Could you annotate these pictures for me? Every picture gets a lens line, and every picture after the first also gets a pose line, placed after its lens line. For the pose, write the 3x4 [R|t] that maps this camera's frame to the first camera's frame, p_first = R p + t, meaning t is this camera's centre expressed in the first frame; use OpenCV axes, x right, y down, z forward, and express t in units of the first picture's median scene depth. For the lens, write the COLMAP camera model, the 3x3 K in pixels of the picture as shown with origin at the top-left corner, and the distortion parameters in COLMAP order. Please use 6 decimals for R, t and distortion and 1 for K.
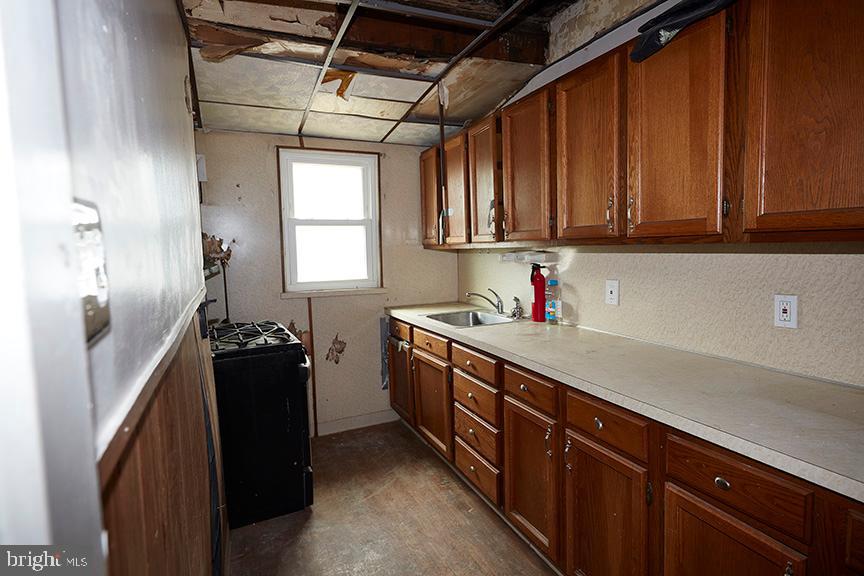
lens RADIAL K [[451.8, 0, 436.1], [0, 451.8, 284.8], [0, 0, 1]] dist [-0.003717, -0.000942]
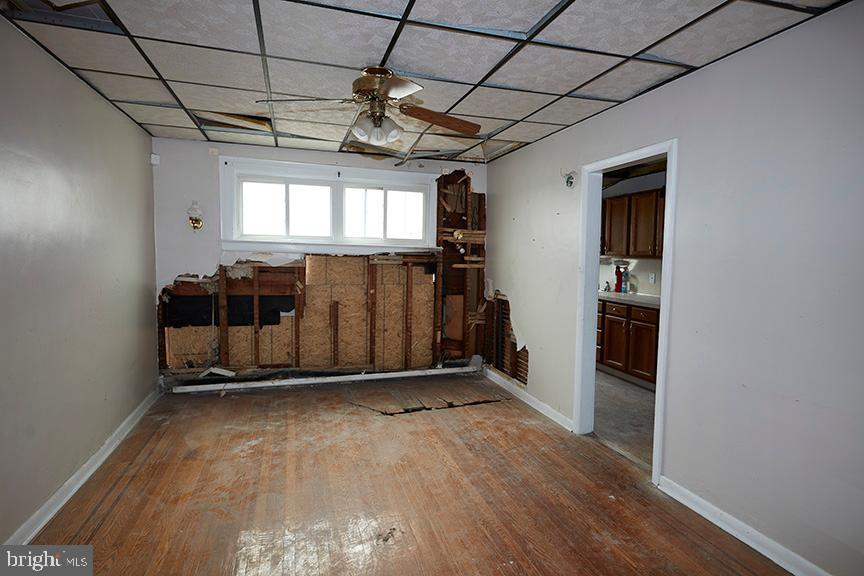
lens RADIAL K [[451.8, 0, 436.1], [0, 451.8, 284.8], [0, 0, 1]] dist [-0.003717, -0.000942]
pose [[0.991531, 0.047655, -0.120813, -0.404131], [-0.049293, 0.998728, -0.010606, 0.117645], [0.120153, 0.016471, 0.992619, -1.342326]]
